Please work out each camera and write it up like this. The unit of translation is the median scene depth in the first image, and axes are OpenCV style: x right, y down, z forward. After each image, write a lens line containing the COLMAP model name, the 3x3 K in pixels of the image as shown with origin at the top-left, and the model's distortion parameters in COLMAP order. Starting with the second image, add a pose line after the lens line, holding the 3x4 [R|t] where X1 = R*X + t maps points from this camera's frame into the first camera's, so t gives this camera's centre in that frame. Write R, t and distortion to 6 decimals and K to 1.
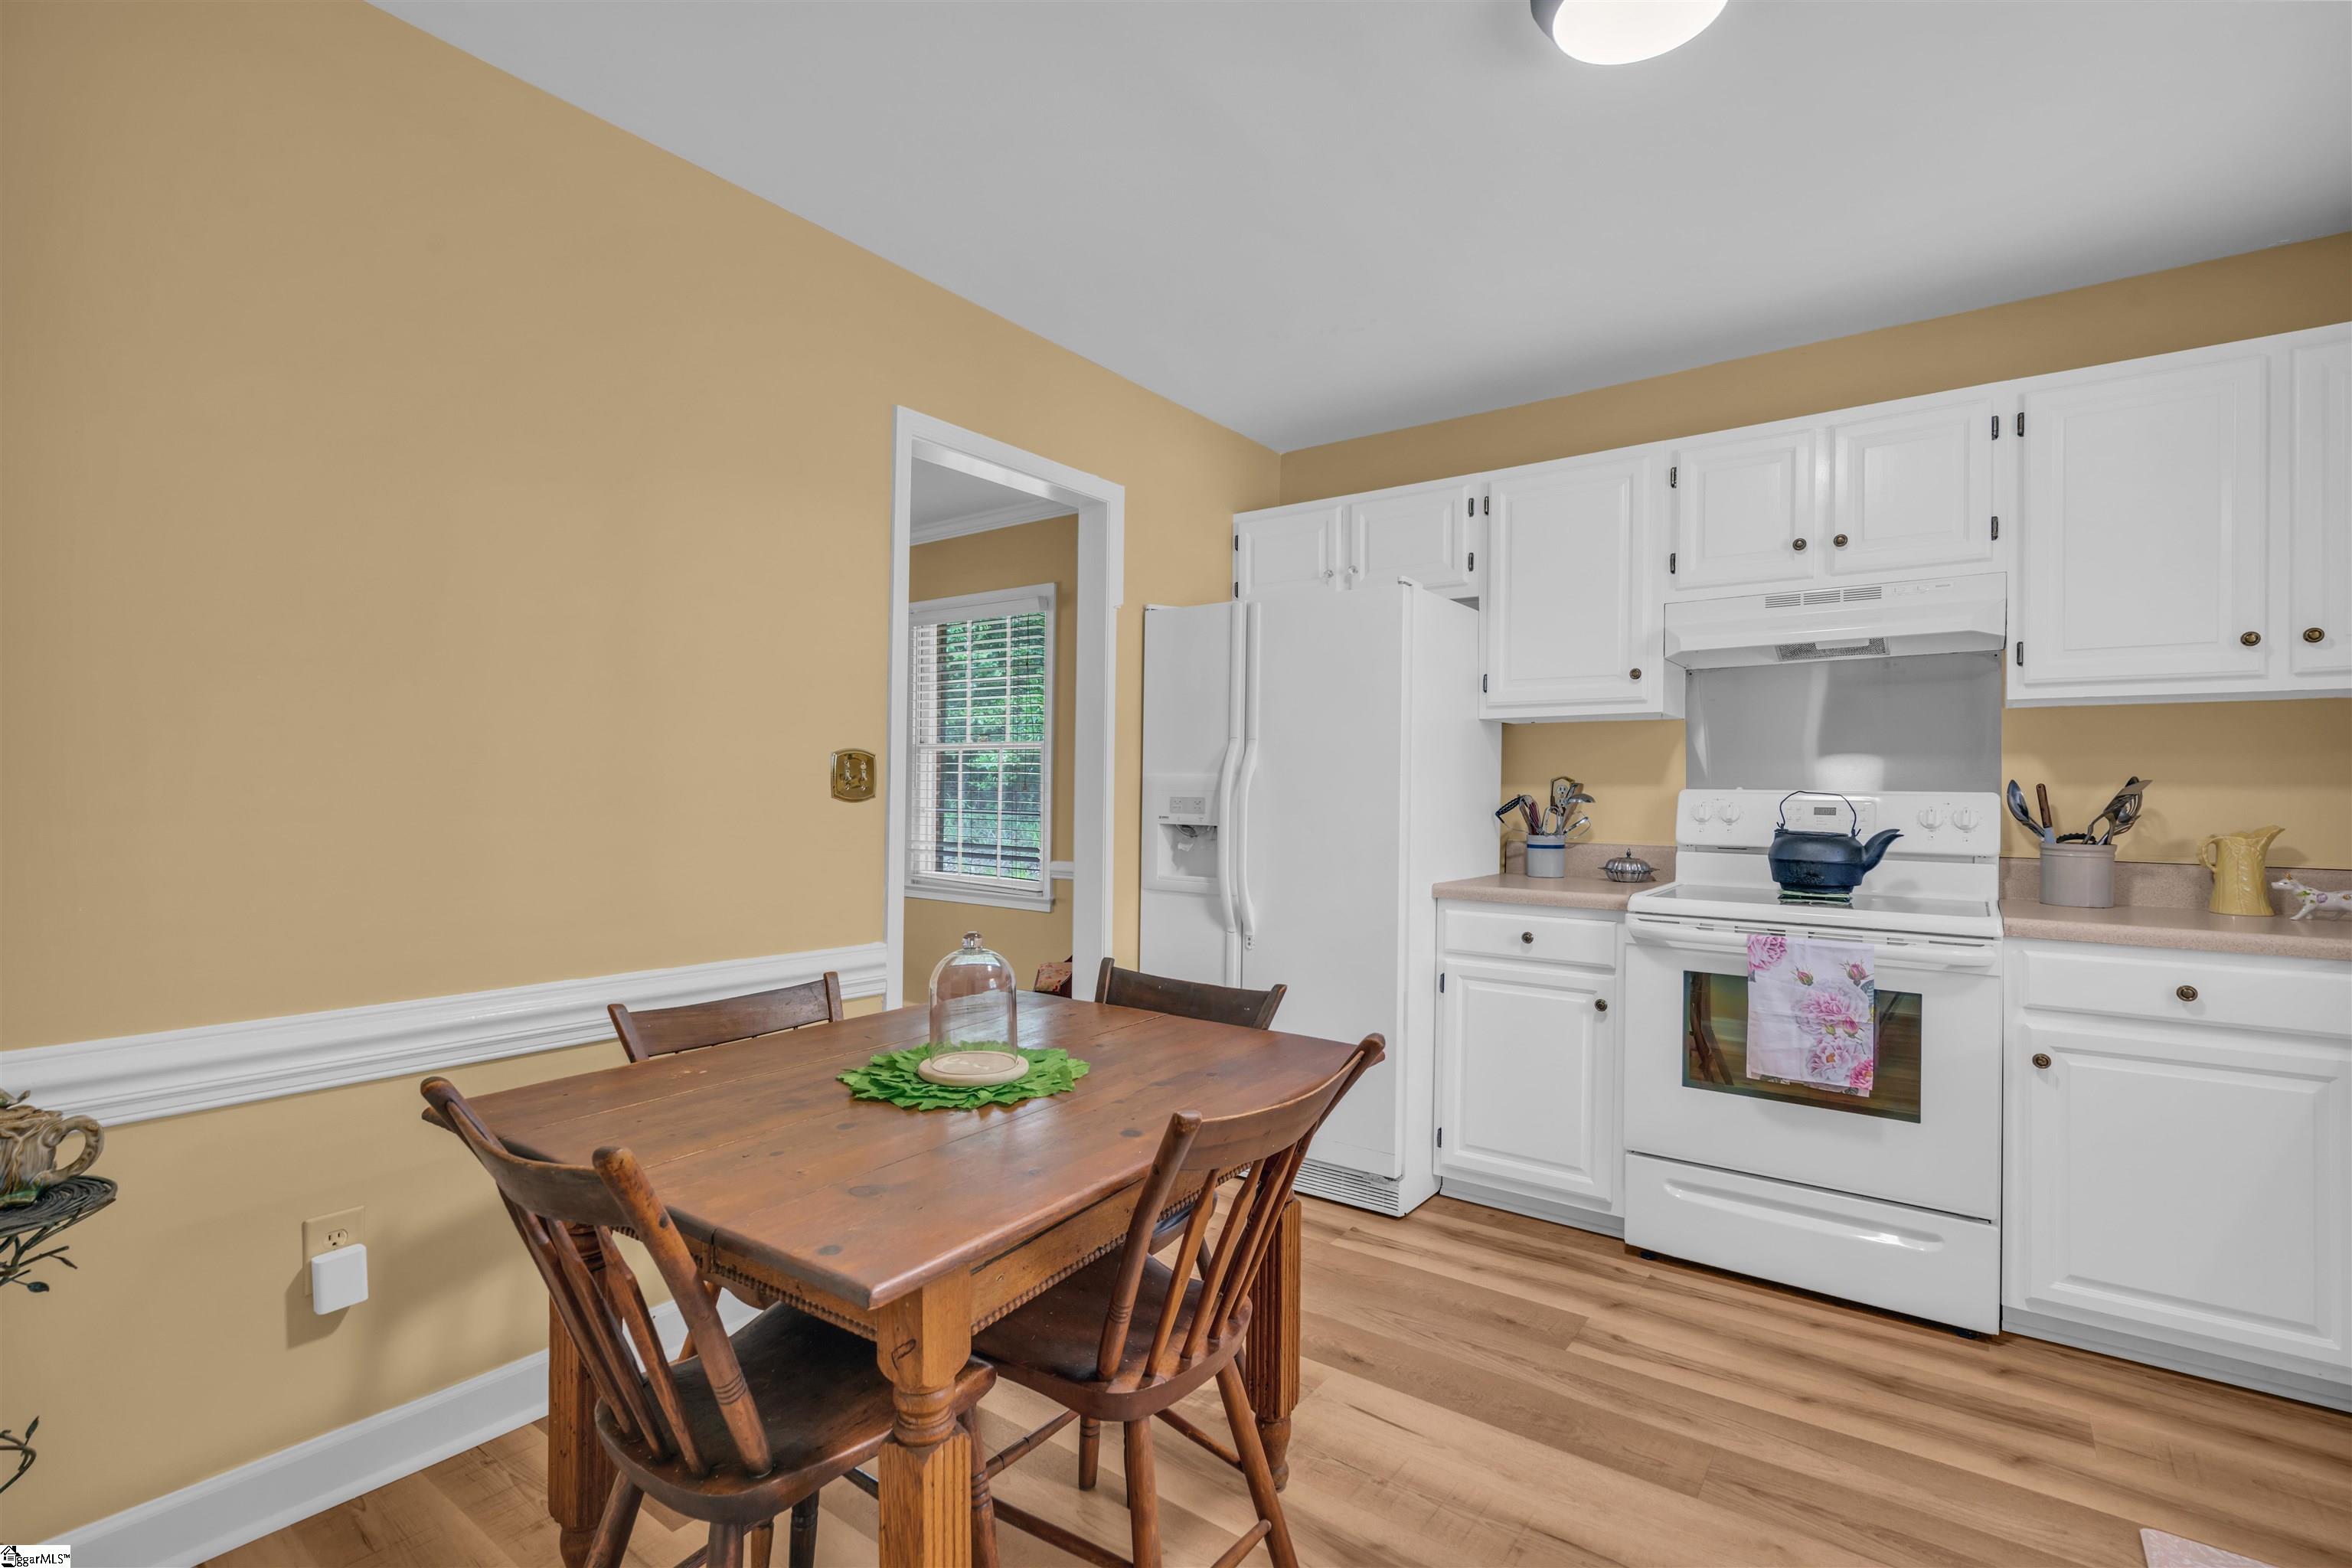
lens RADIAL K [[1068.7, 0, 1190.3], [0, 1068.7, 789.7], [0, 0, 1]] dist [-0.002893, 0.002894]
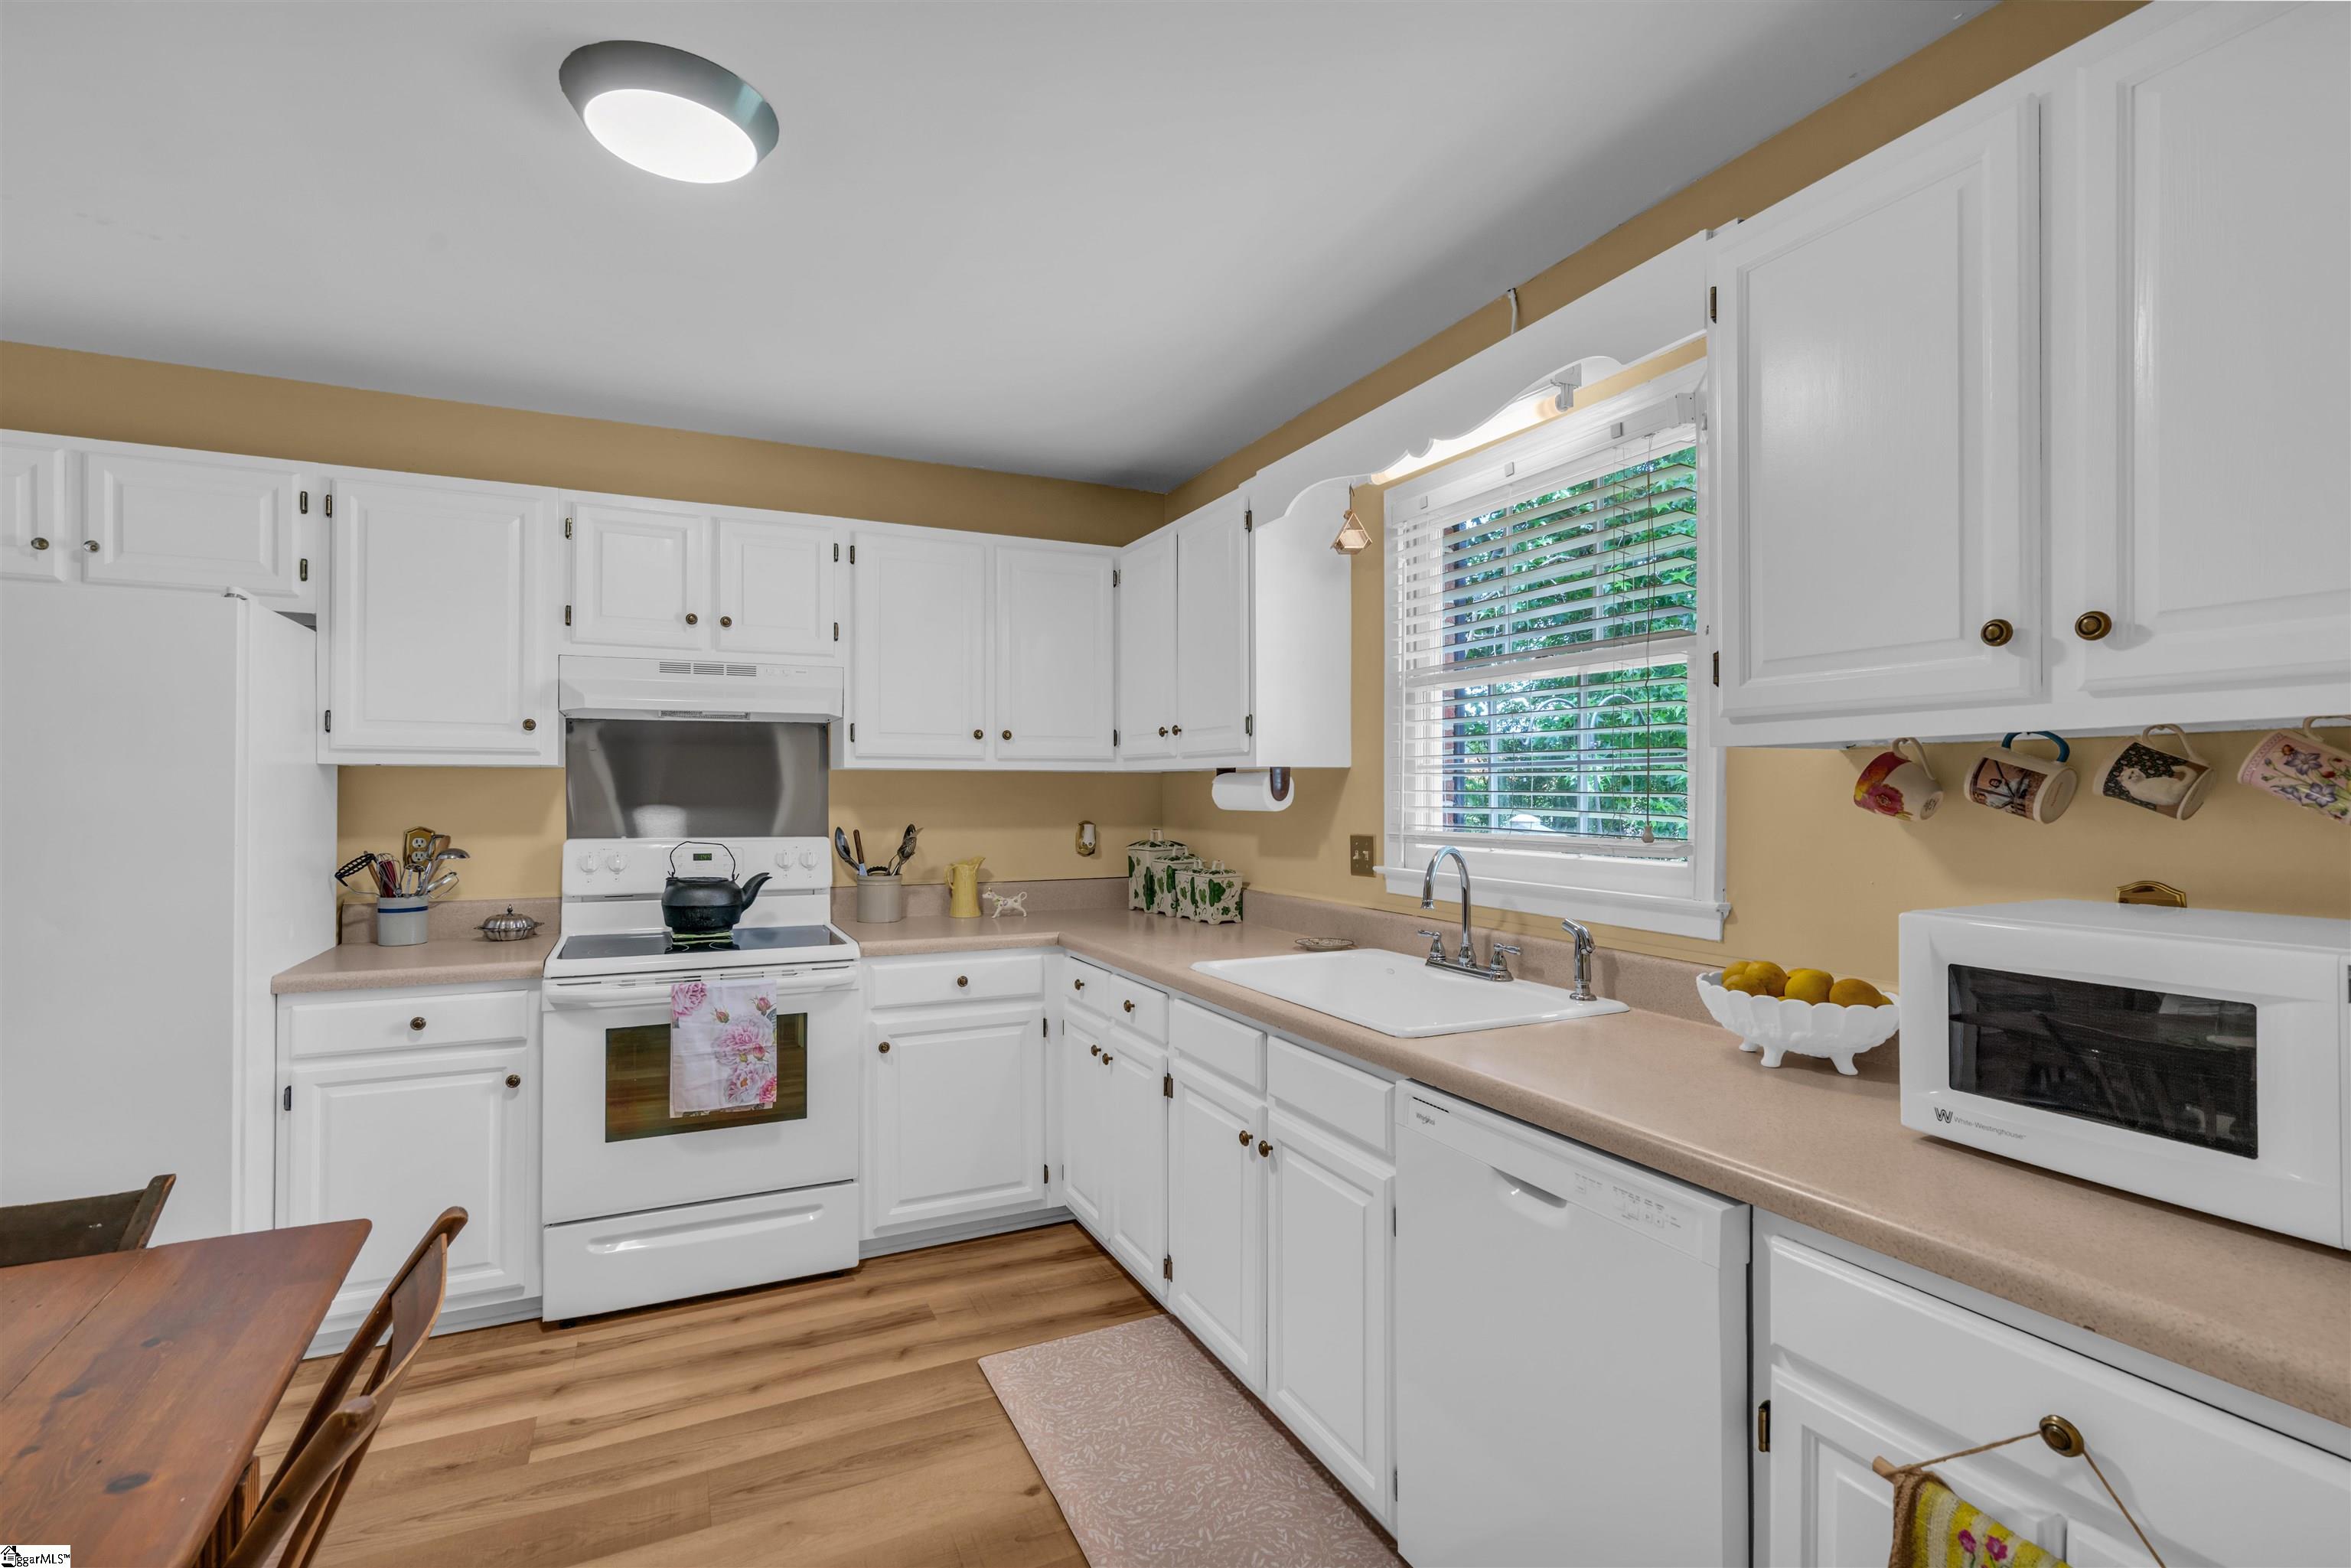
lens RADIAL K [[1068.2, 0, 1154.2], [0, 1068.2, 791.3], [0, 0, 1]] dist [-0.002893, 0.002894]
pose [[0.486003, -0.007382, 0.873926, -0.160647], [0.001997, 0.999971, 0.007336, -0.059571], [-0.873955, -0.001820, 0.486004, 0.049217]]
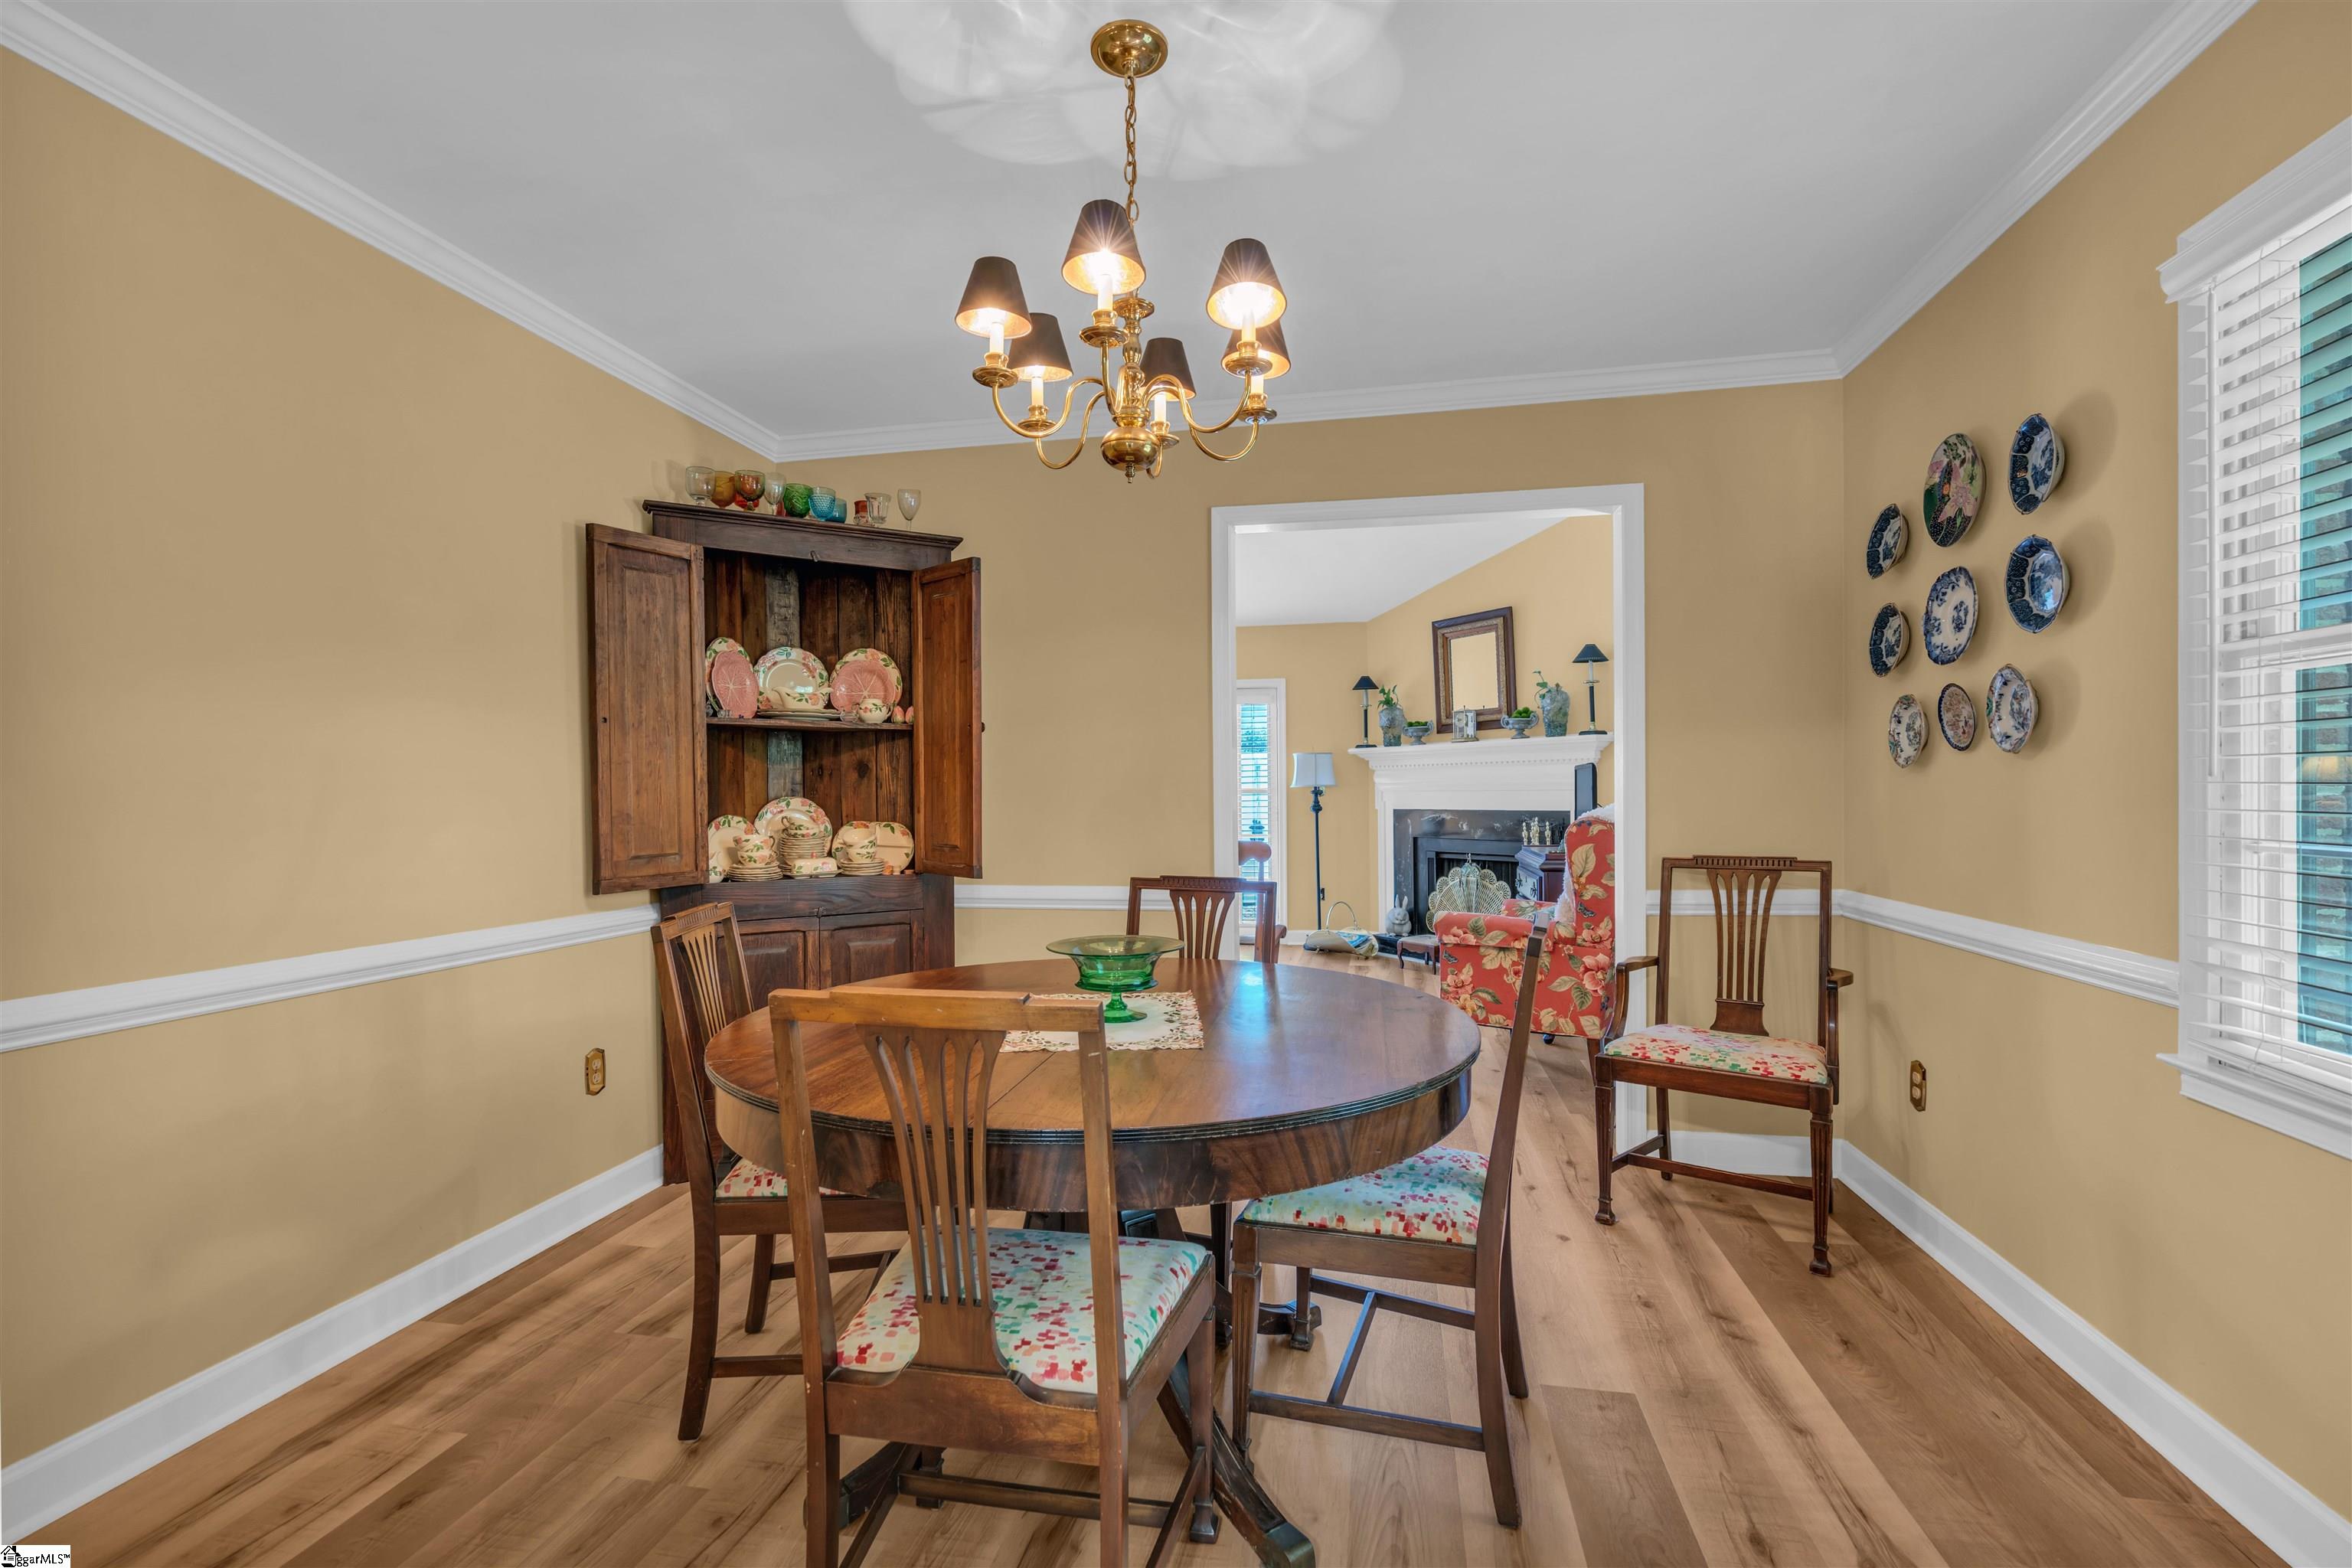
lens RADIAL K [[1068.7, 0, 1171.5], [0, 1068.7, 800.3], [0, 0, 1]] dist [-0.002893, 0.002894]
pose [[0.411240, -0.007329, -0.911498, -0.176927], [0.015049, 0.999886, -0.001250, 0.002222], [0.911403, -0.013203, 0.411303, 1.094501]]
